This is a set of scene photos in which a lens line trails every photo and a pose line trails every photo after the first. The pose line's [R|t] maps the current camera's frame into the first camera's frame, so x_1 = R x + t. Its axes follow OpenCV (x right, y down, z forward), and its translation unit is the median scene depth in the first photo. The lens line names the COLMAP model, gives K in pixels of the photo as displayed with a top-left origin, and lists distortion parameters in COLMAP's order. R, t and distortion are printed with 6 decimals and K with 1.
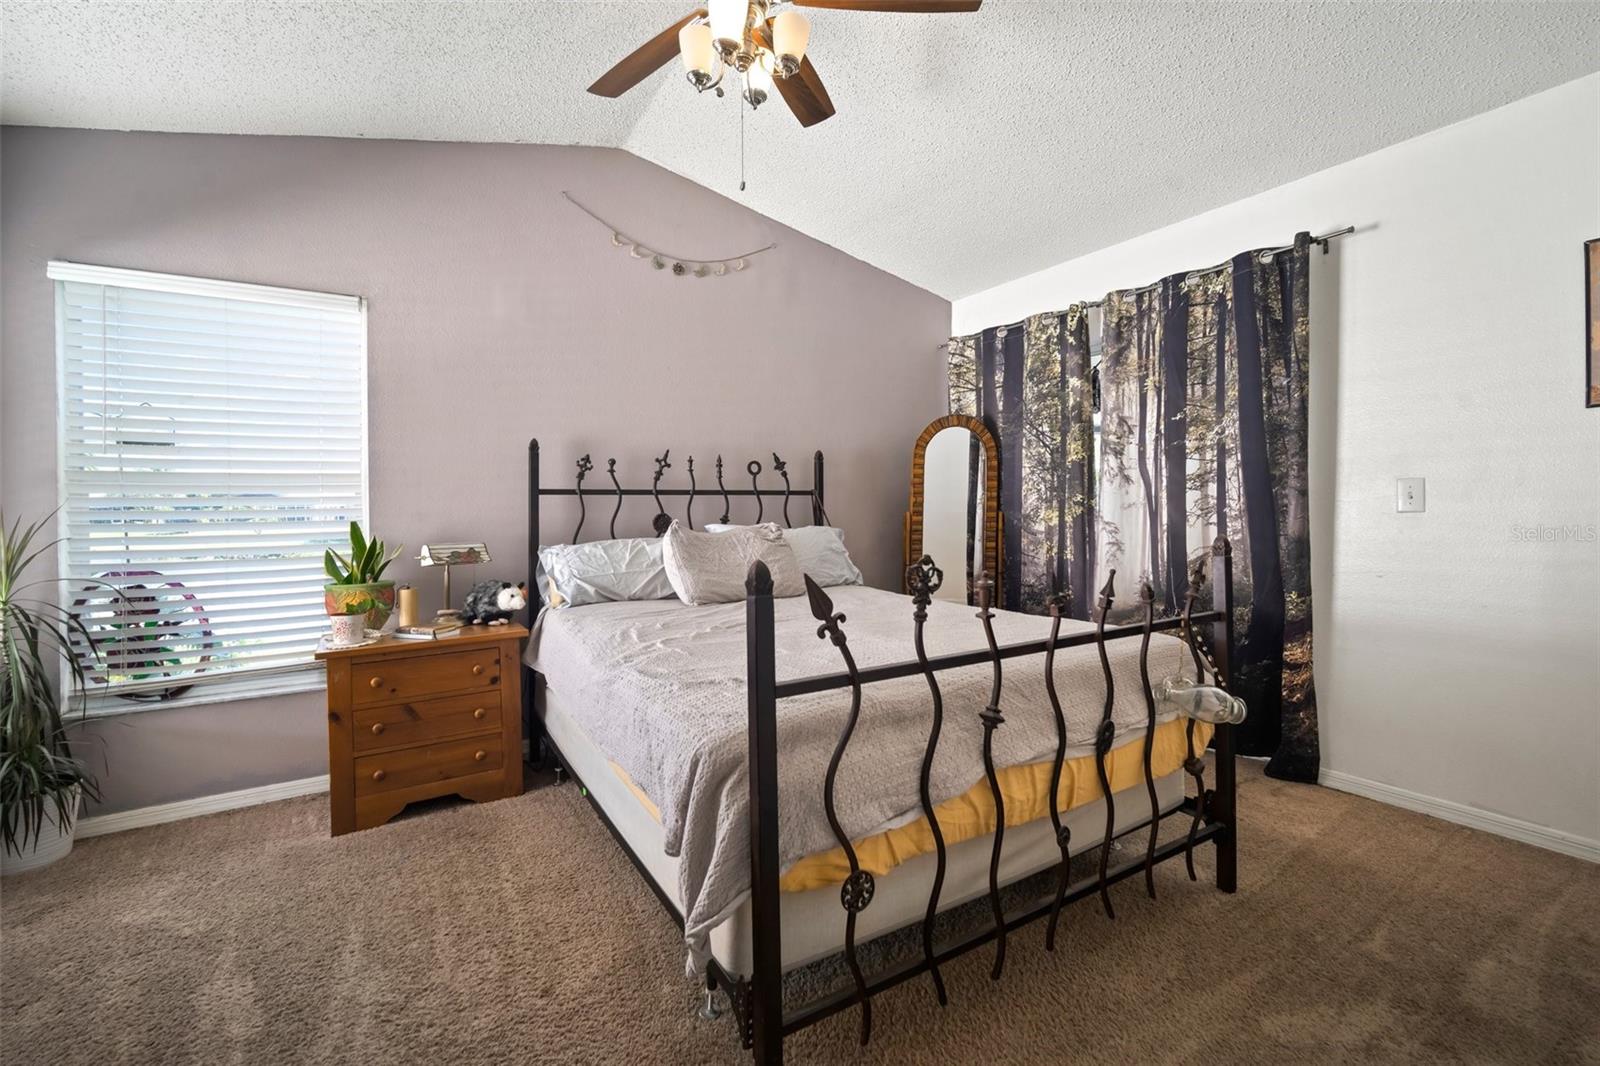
lens RADIAL K [[715.3, 0, 805.8], [0, 715.3, 504.0], [0, 0, 1]] dist [-0.000411, 0.001529]
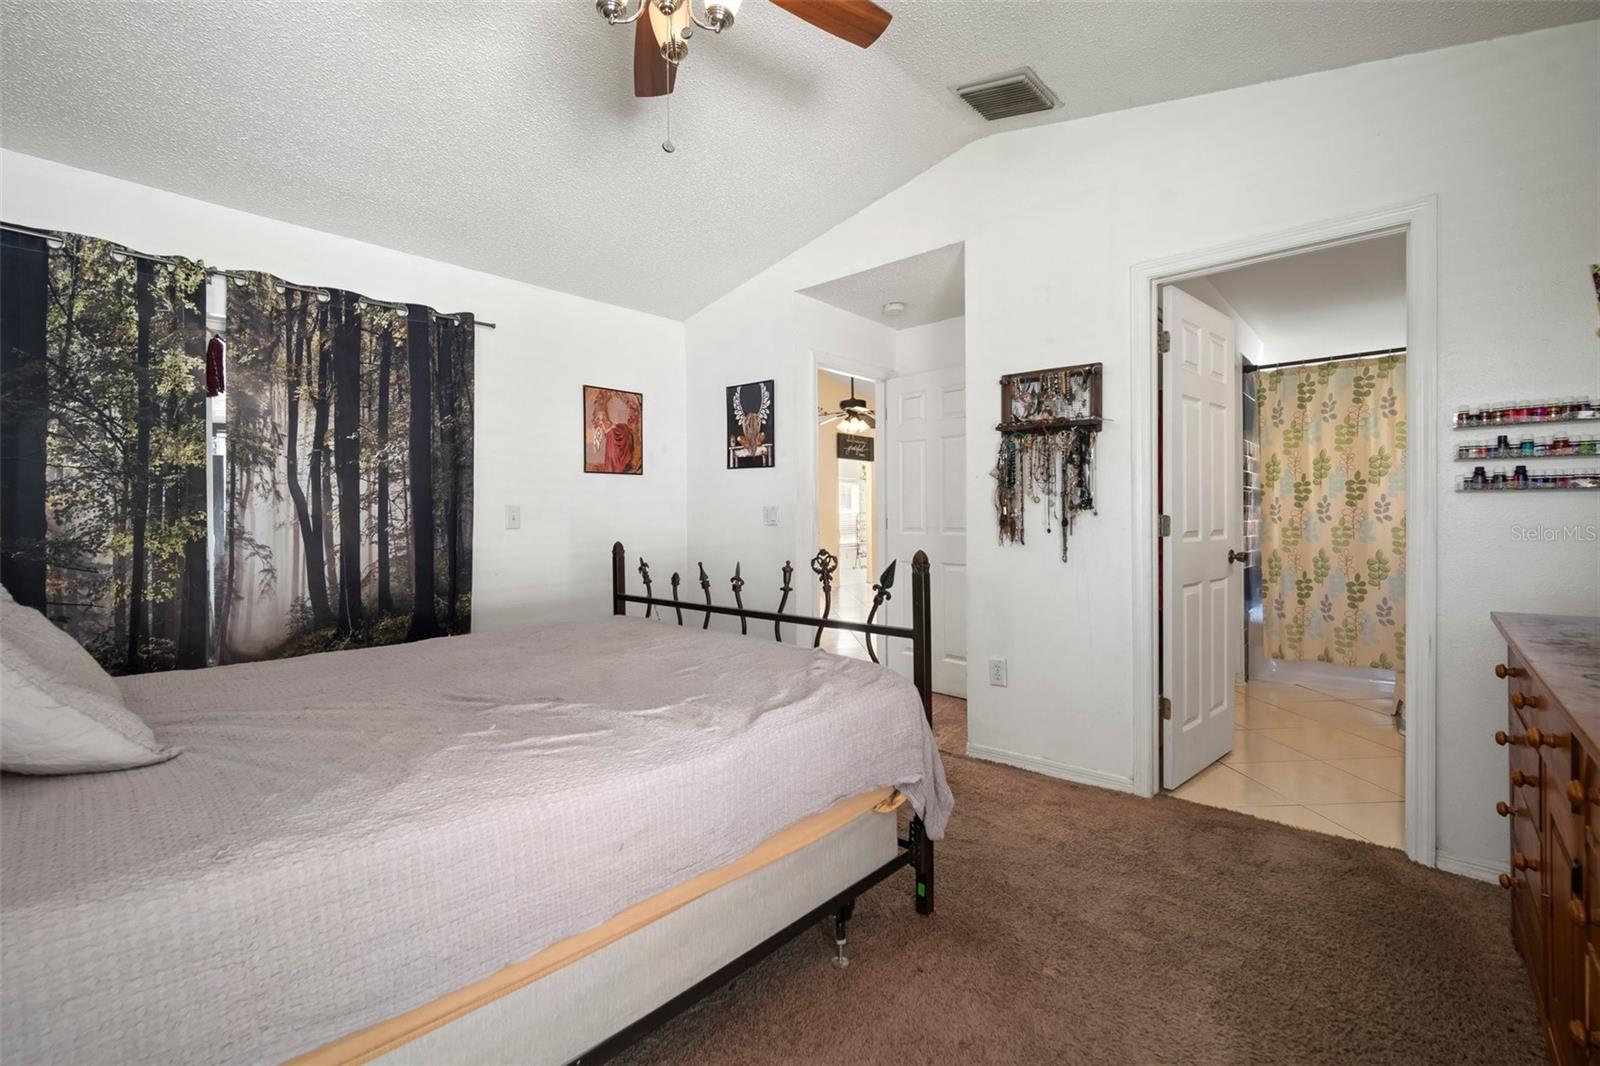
lens RADIAL K [[715.3, 0, 795.4], [0, 715.3, 523.1], [0, 0, 1]] dist [-0.000411, 0.001529]
pose [[-0.291552, 0.007741, 0.956524, -0.574620], [0.009608, 0.999941, -0.005164, 0.009668], [-0.956507, 0.007685, -0.291609, 0.662295]]
